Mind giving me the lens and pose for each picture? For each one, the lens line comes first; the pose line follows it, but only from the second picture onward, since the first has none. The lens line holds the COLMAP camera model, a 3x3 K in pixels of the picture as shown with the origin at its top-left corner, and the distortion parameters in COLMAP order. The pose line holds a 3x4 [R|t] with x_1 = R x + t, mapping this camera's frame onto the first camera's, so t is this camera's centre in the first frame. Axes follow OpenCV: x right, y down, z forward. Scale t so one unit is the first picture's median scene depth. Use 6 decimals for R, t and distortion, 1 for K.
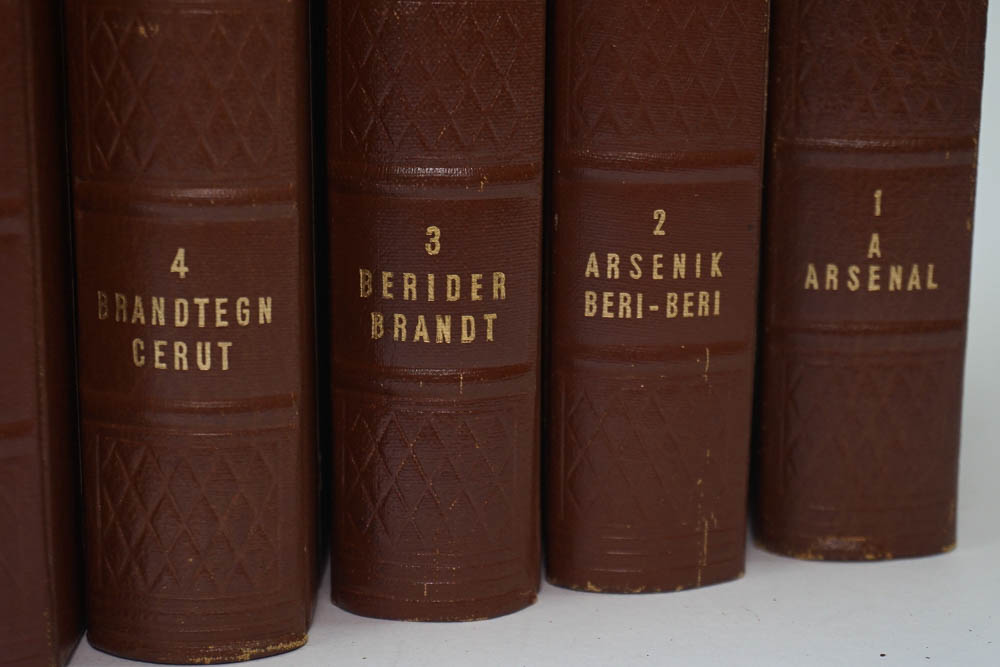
lens RADIAL K [[1824.9, 0, 500.0], [0, 1824.9, 333.5], [0, 0, 1]] dist [-0.000391, 0.025027]
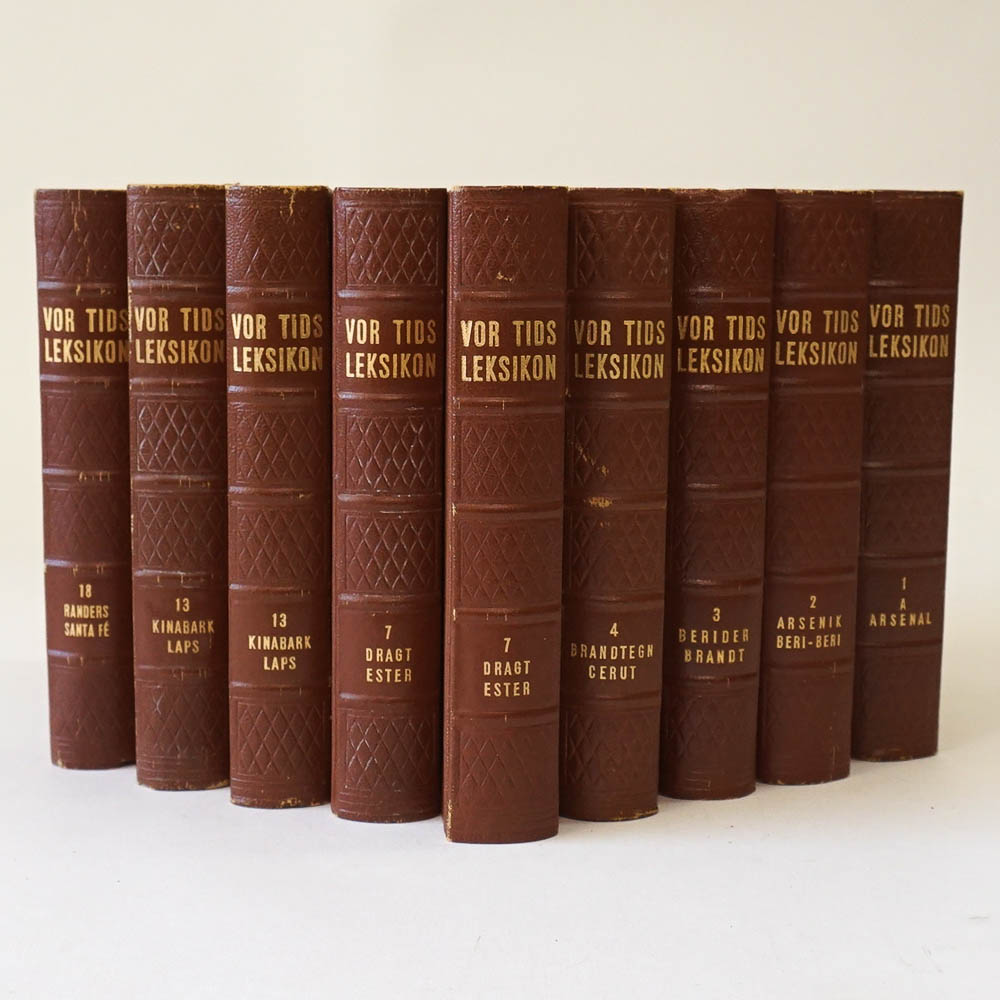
lens RADIAL K [[1766.2, 0, 500.5], [0, 1766.2, 471.8], [0, 0, 1]] dist [0.004052, 0.099335]
pose [[0.994134, -0.011996, 0.107485, -0.495746], [0.021017, 0.996312, -0.083187, -0.050312], [-0.106091, 0.084958, 0.990720, -0.995760]]
